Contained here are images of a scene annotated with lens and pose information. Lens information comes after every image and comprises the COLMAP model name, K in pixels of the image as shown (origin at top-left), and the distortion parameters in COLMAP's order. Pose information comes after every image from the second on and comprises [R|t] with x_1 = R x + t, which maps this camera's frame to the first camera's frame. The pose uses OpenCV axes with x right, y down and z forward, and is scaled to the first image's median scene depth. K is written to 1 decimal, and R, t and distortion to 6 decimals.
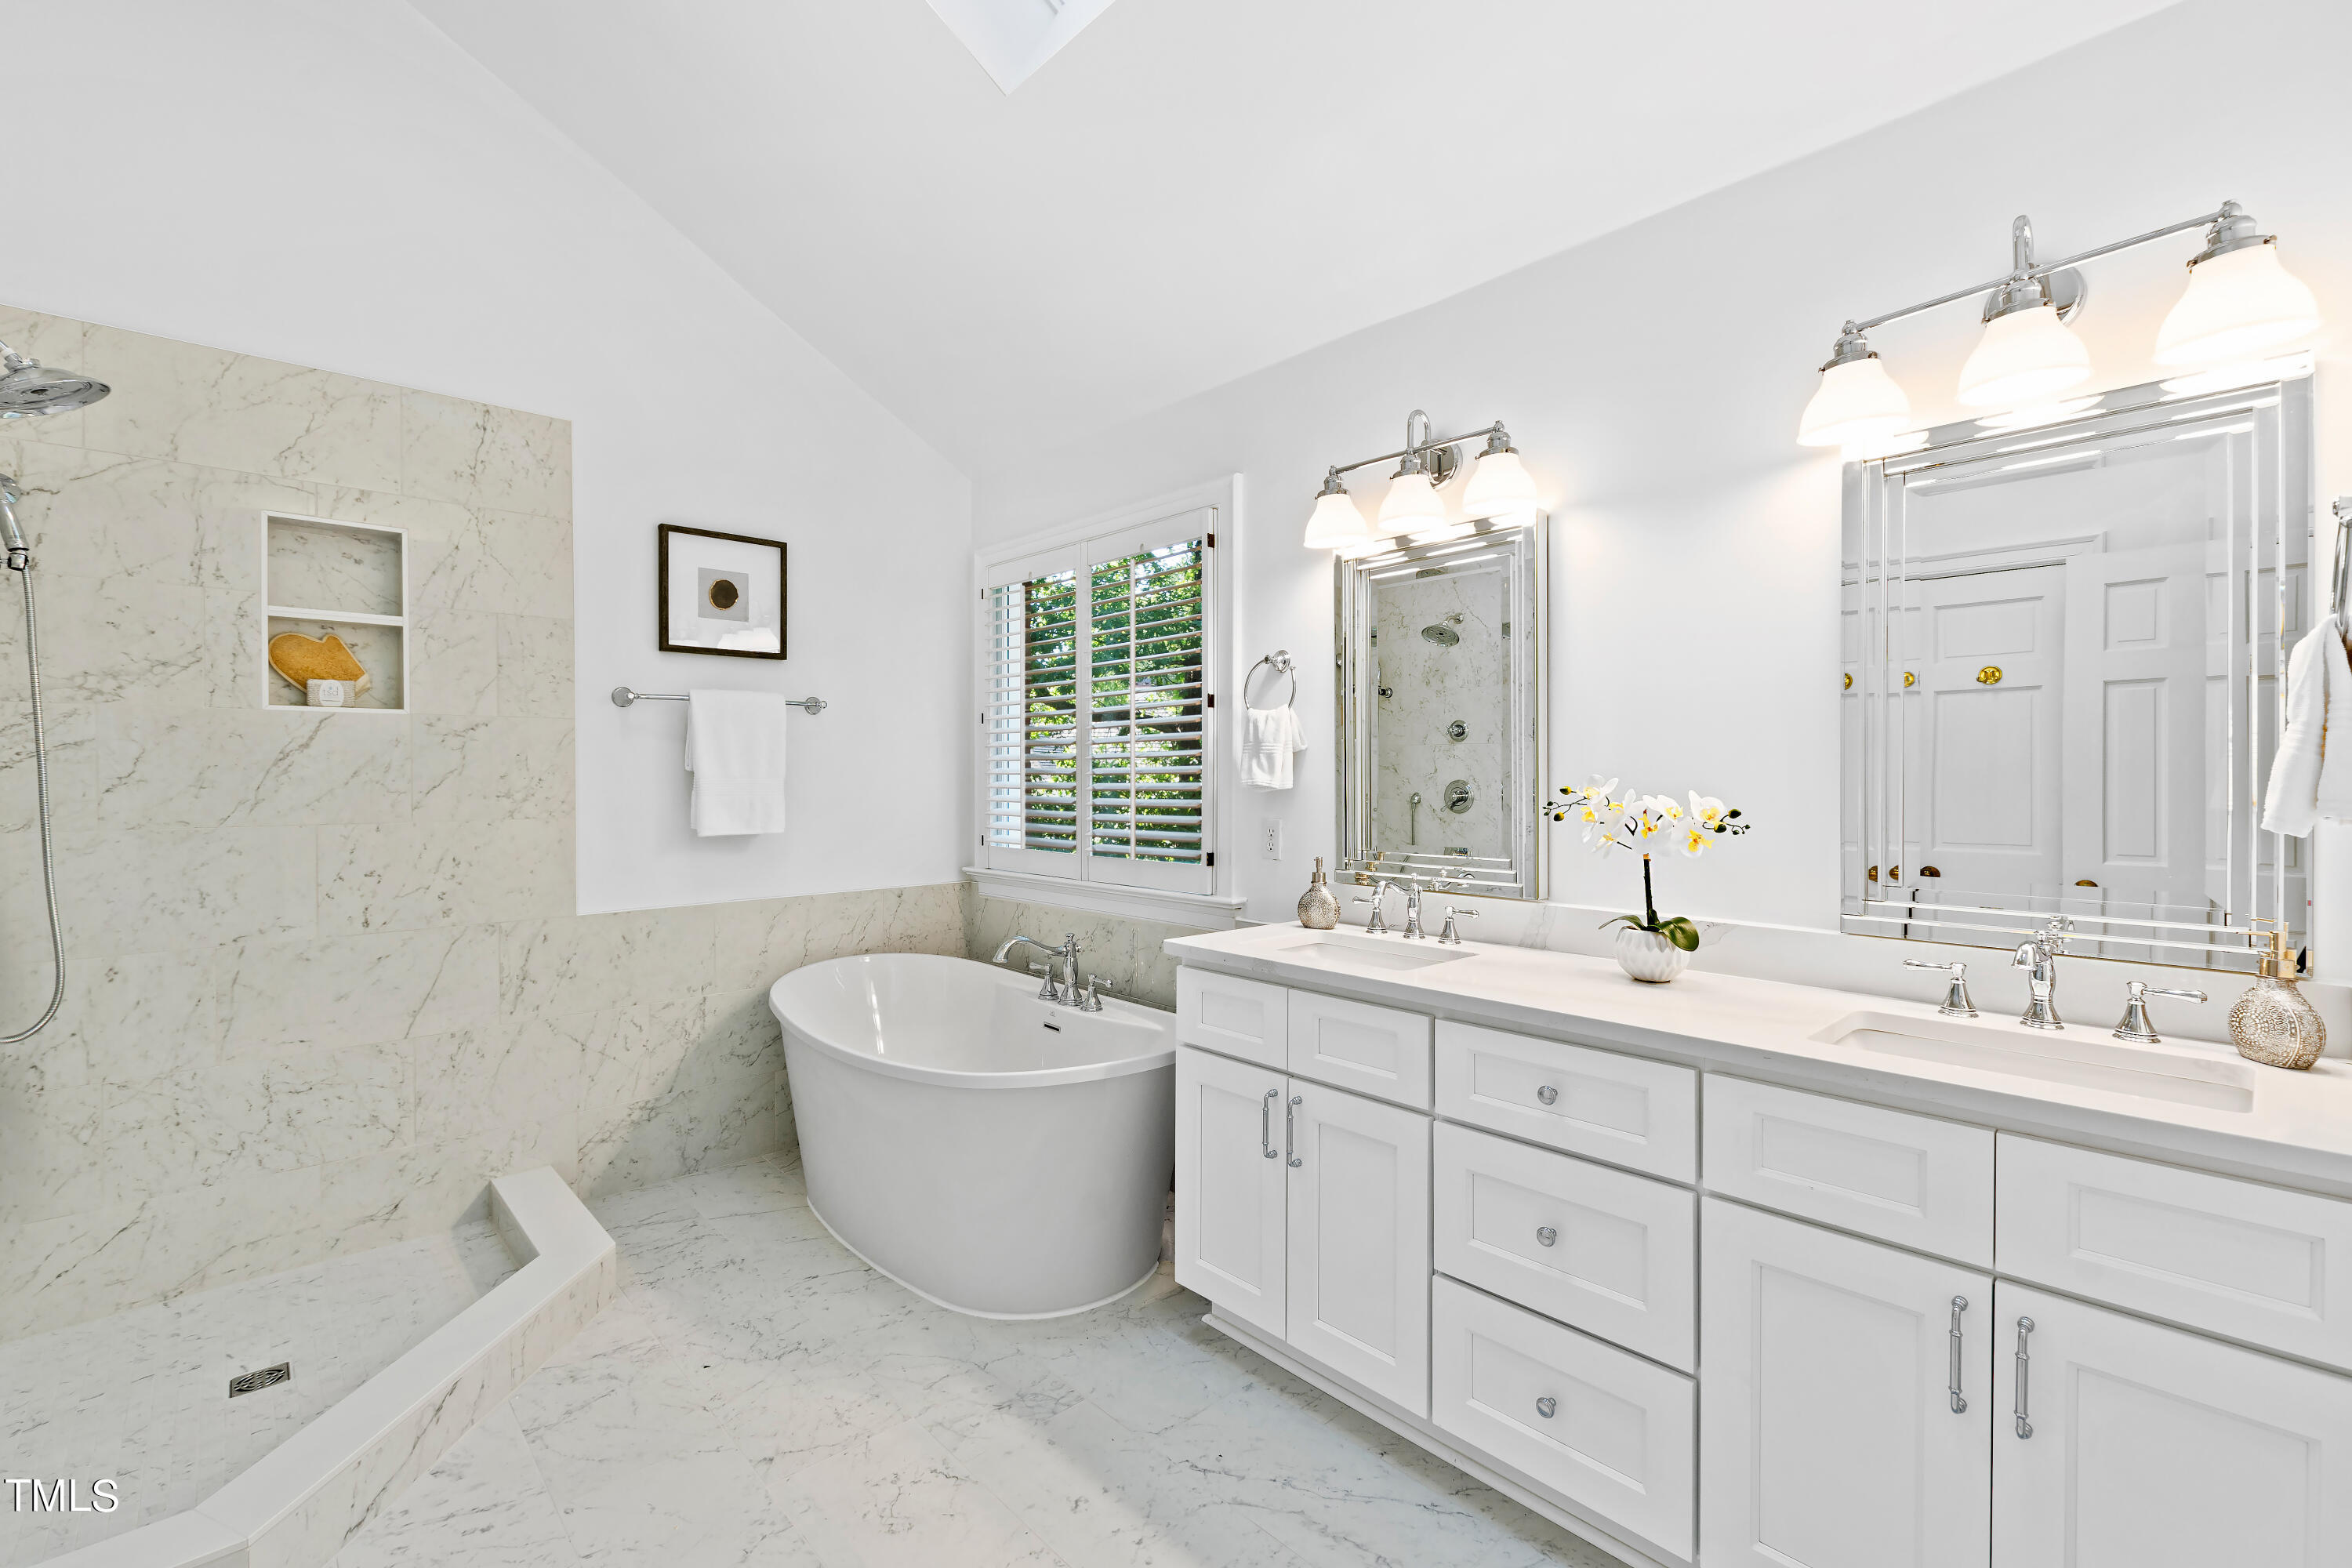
lens RADIAL K [[1031.0, 0, 1179.7], [0, 1031.0, 775.3], [0, 0, 1]] dist [0.012811, -0.005414]
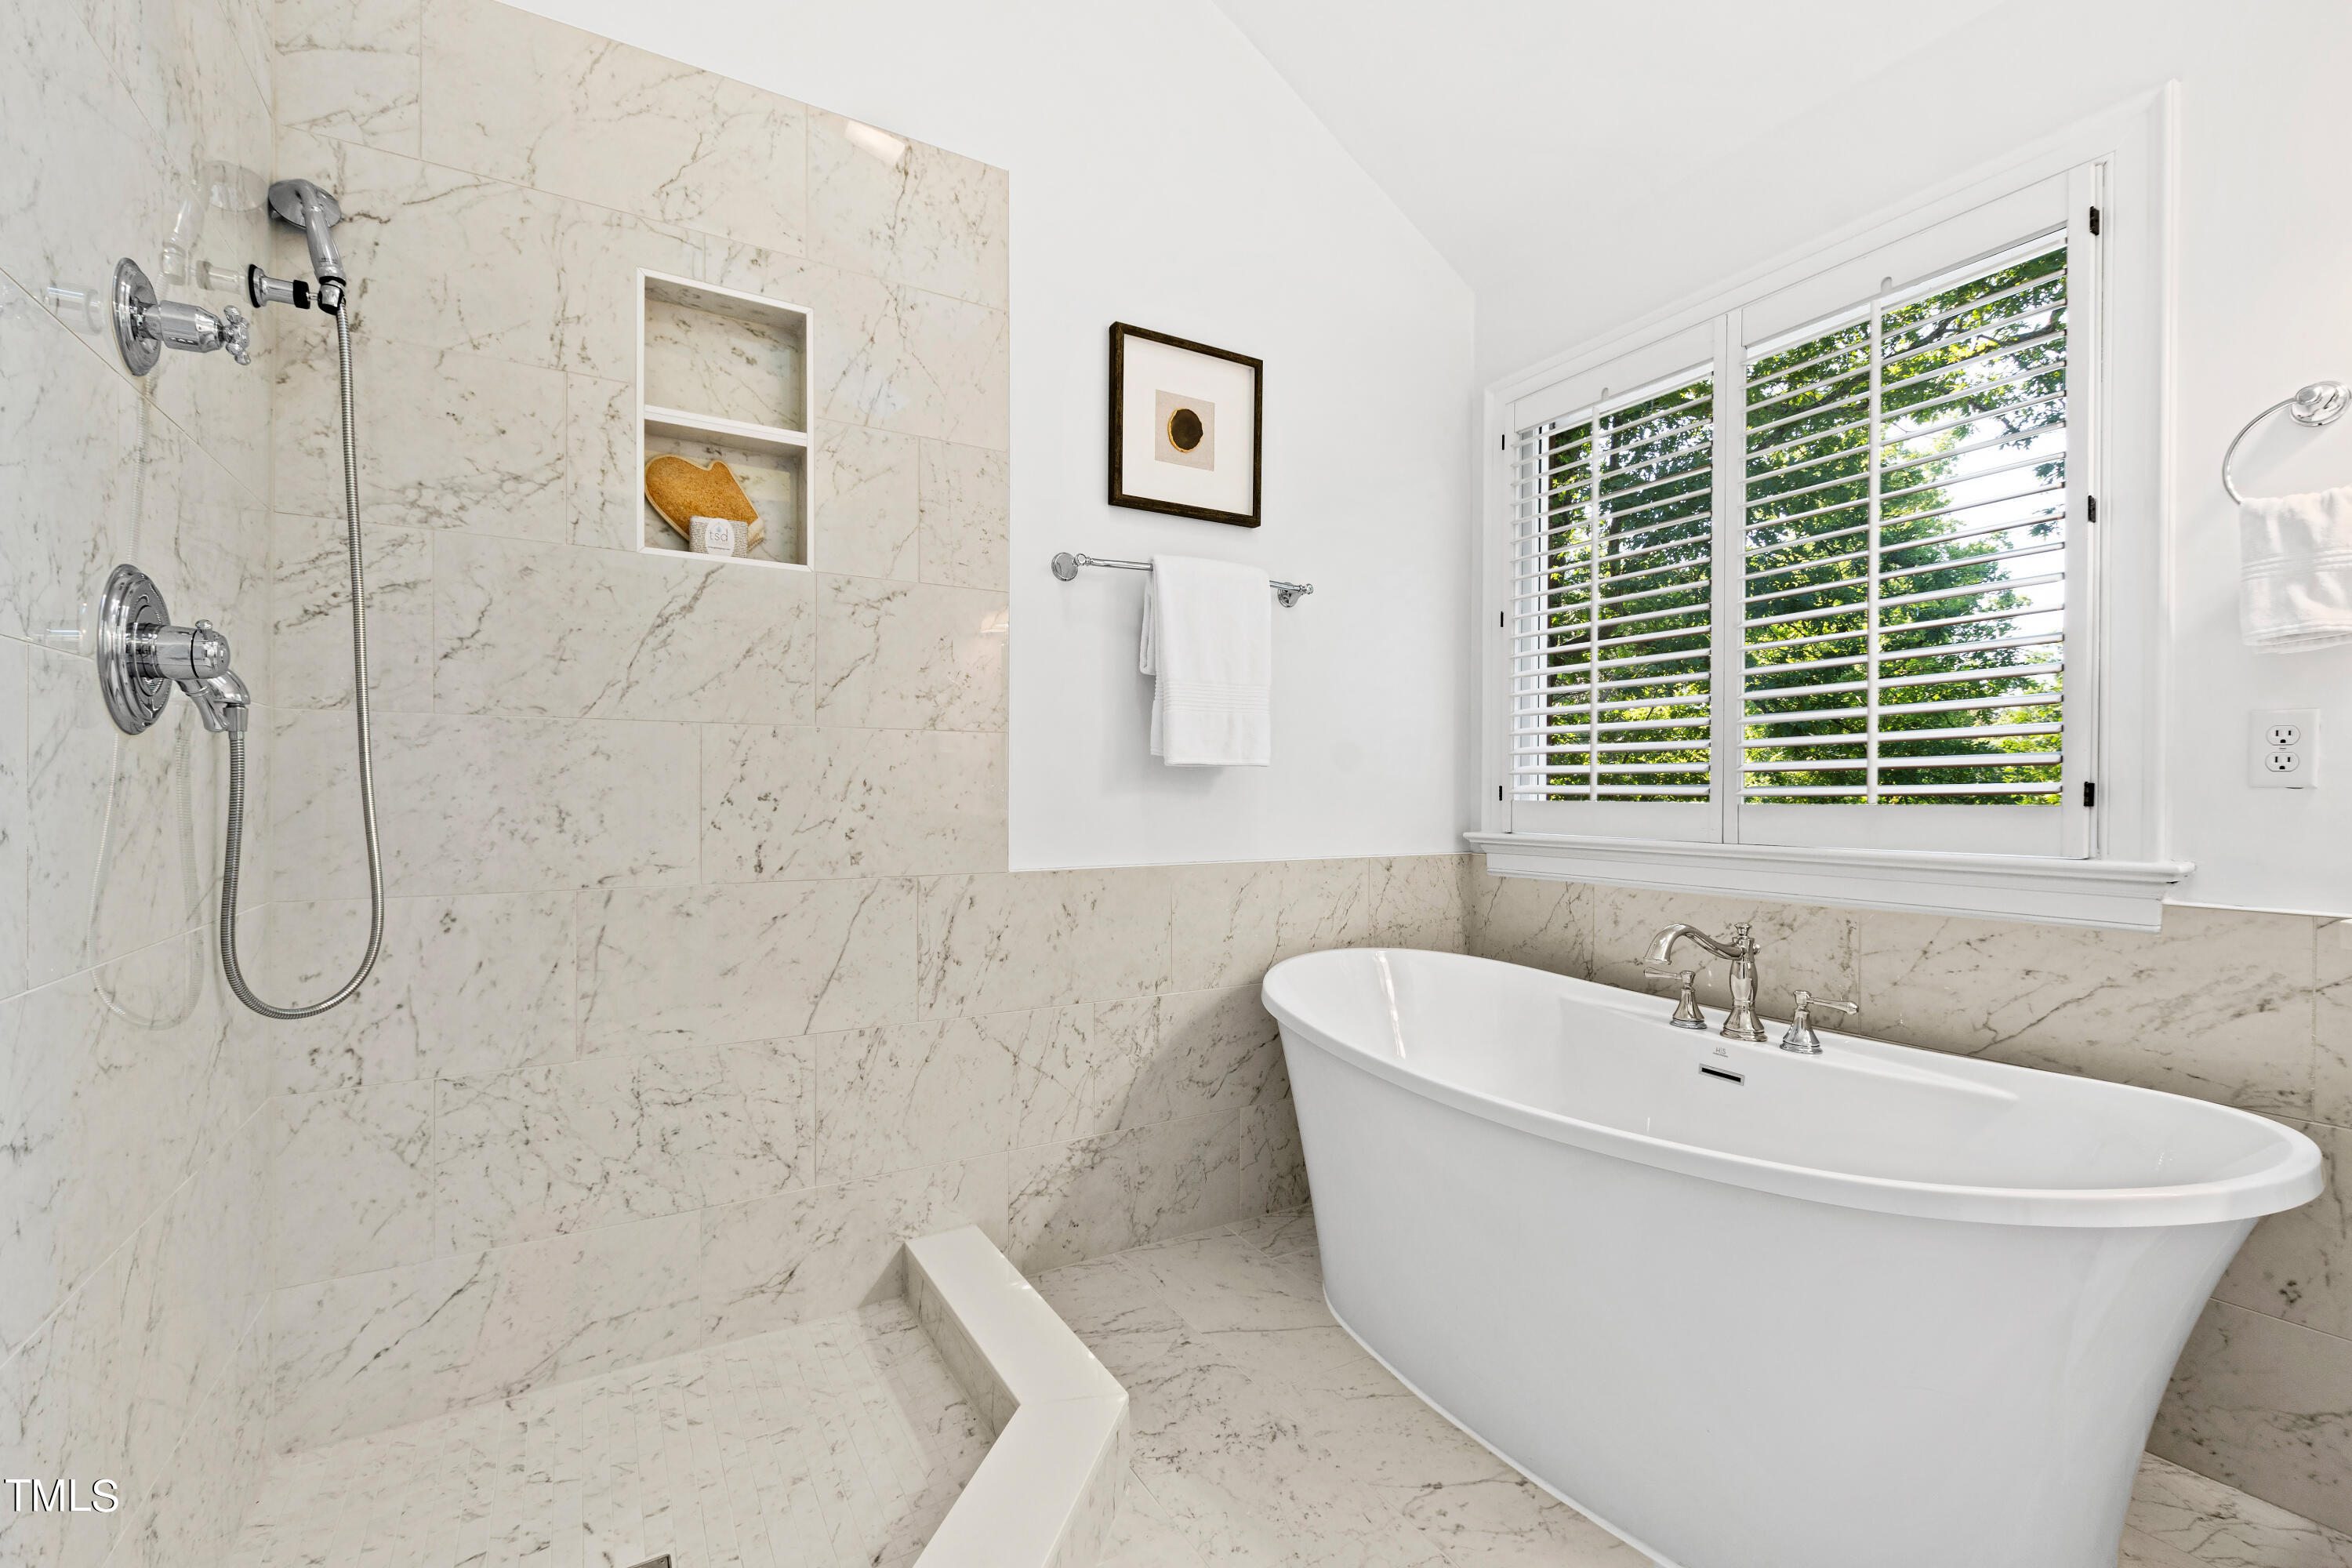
lens RADIAL K [[1031.0, 0, 1185.5], [0, 1031.0, 786.2], [0, 0, 1]] dist [0.012811, -0.005414]
pose [[0.976739, 0.005668, -0.214358, -0.340601], [-0.006812, 0.999966, -0.004601, 0.085984], [0.214324, 0.005954, 0.976744, 0.365611]]
